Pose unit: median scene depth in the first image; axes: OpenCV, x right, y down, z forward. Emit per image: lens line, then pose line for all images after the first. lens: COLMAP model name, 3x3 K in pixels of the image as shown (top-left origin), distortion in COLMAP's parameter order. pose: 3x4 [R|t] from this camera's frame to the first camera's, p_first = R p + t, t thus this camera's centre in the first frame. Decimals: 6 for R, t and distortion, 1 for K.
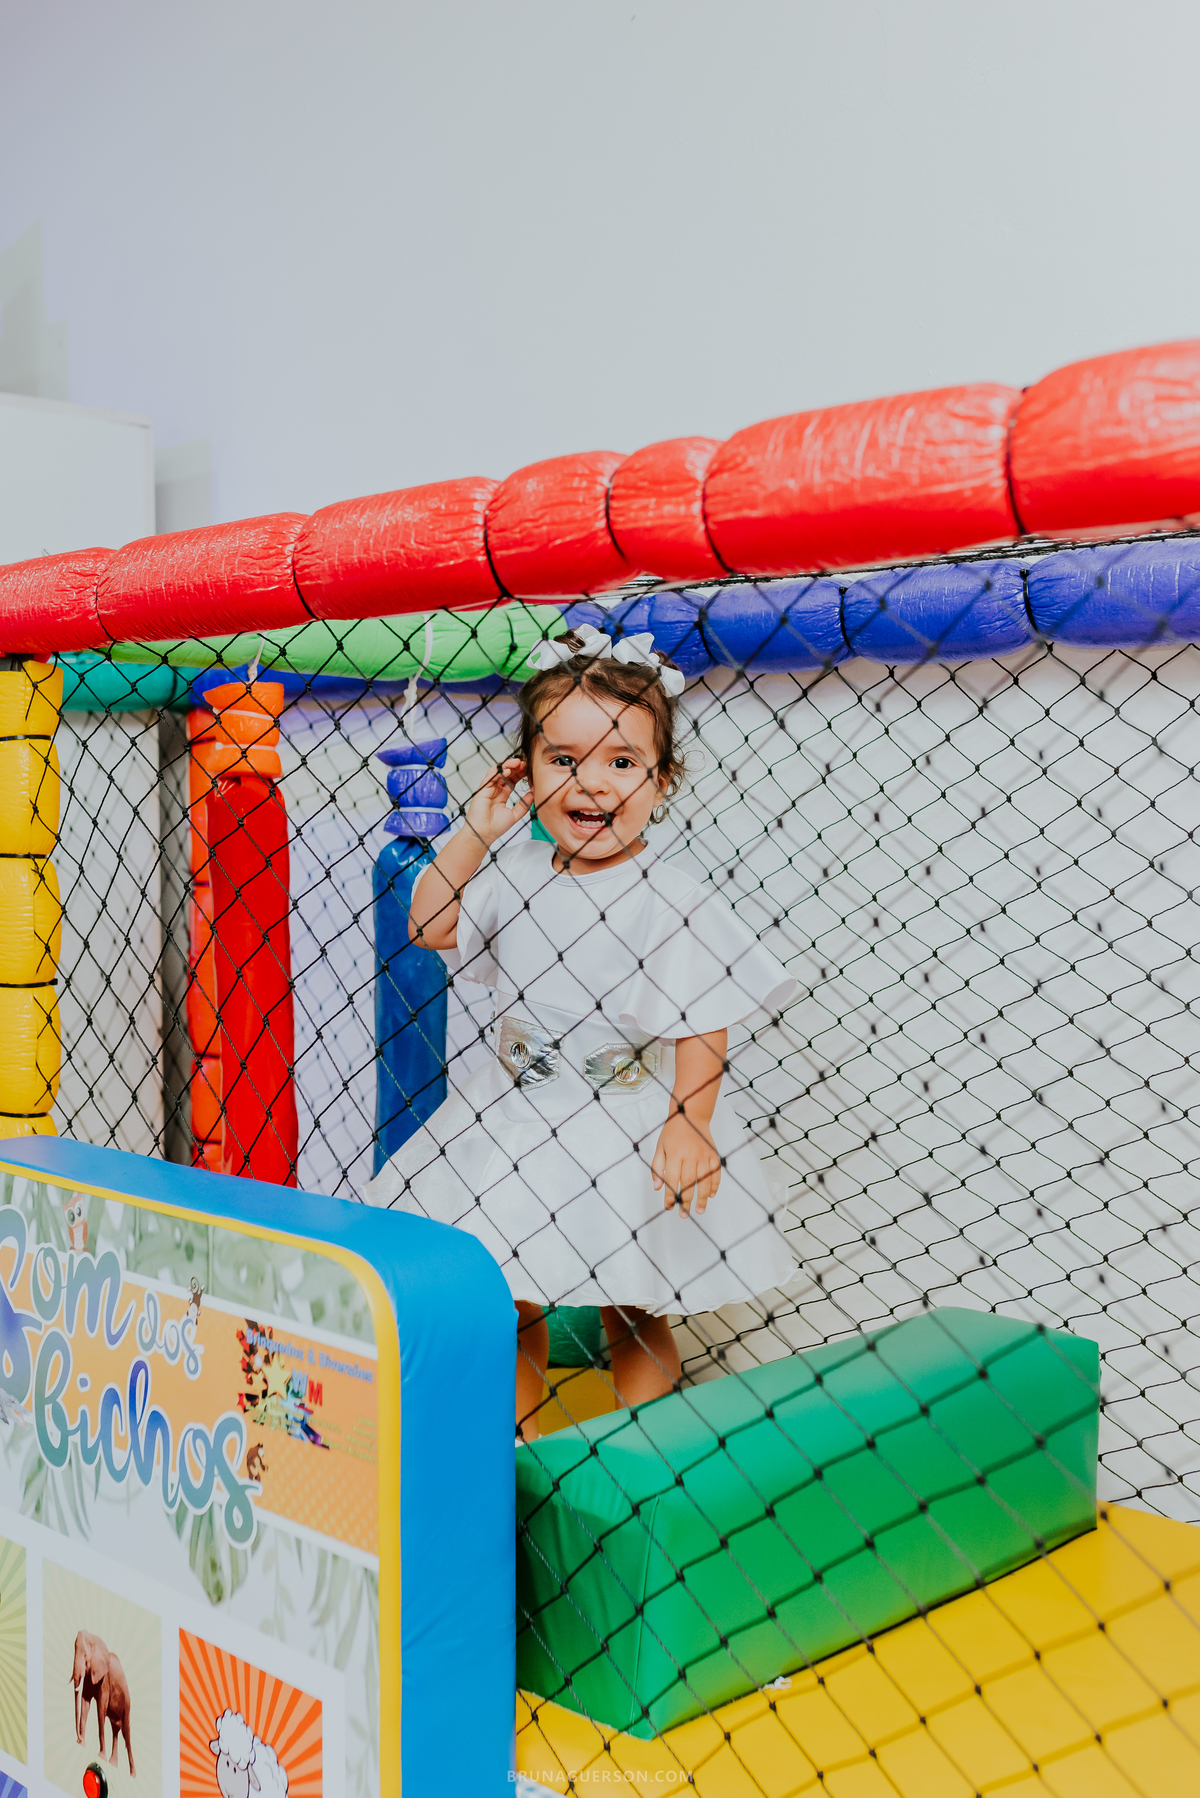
lens RADIAL K [[1880.7, 0, 639.9], [0, 1880.7, 856.7], [0, 0, 1]] dist [-0.010364, 0.009481]
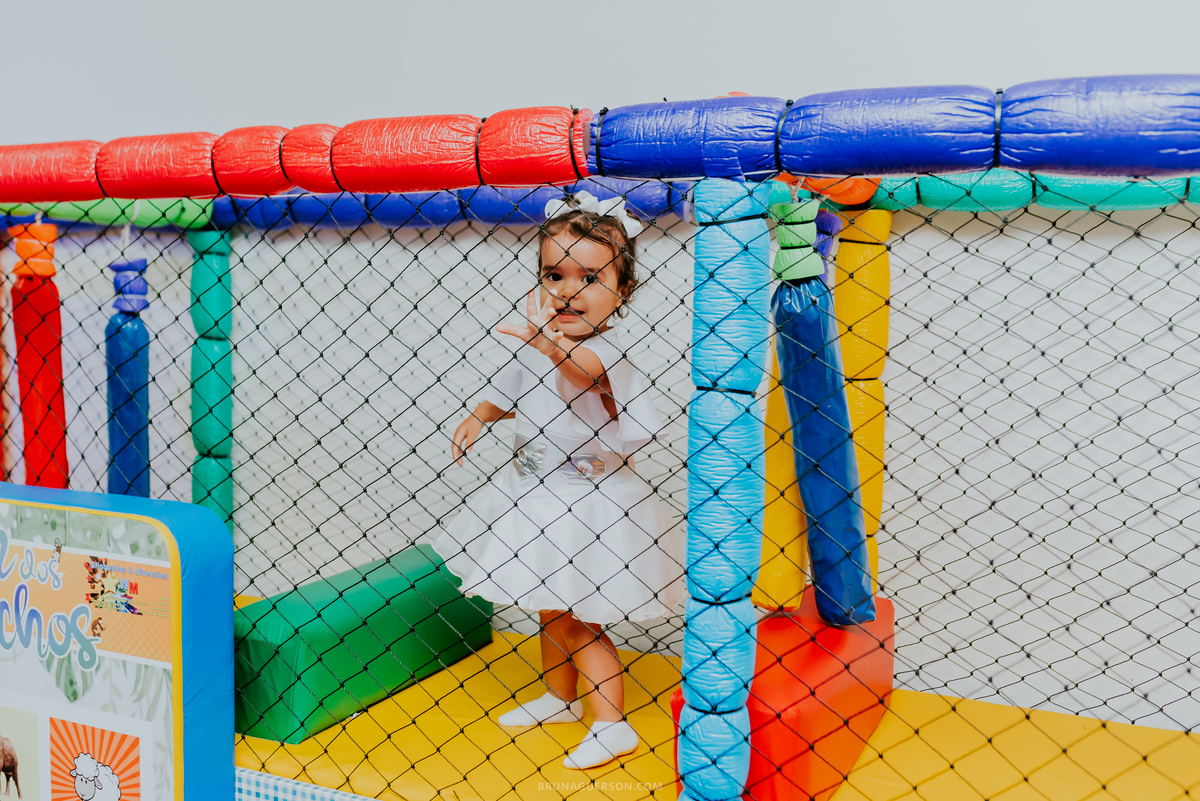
lens RADIAL K [[1224.4, 0, 600.0], [0, 1224.4, 400.5], [0, 0, 1]] dist [-0.007500, 0.003254]
pose [[0.930132, -0.013605, 0.366974, -0.180889], [-0.009459, 0.998094, 0.060978, -0.001007], [-0.367105, -0.060189, 0.928230, -0.381591]]
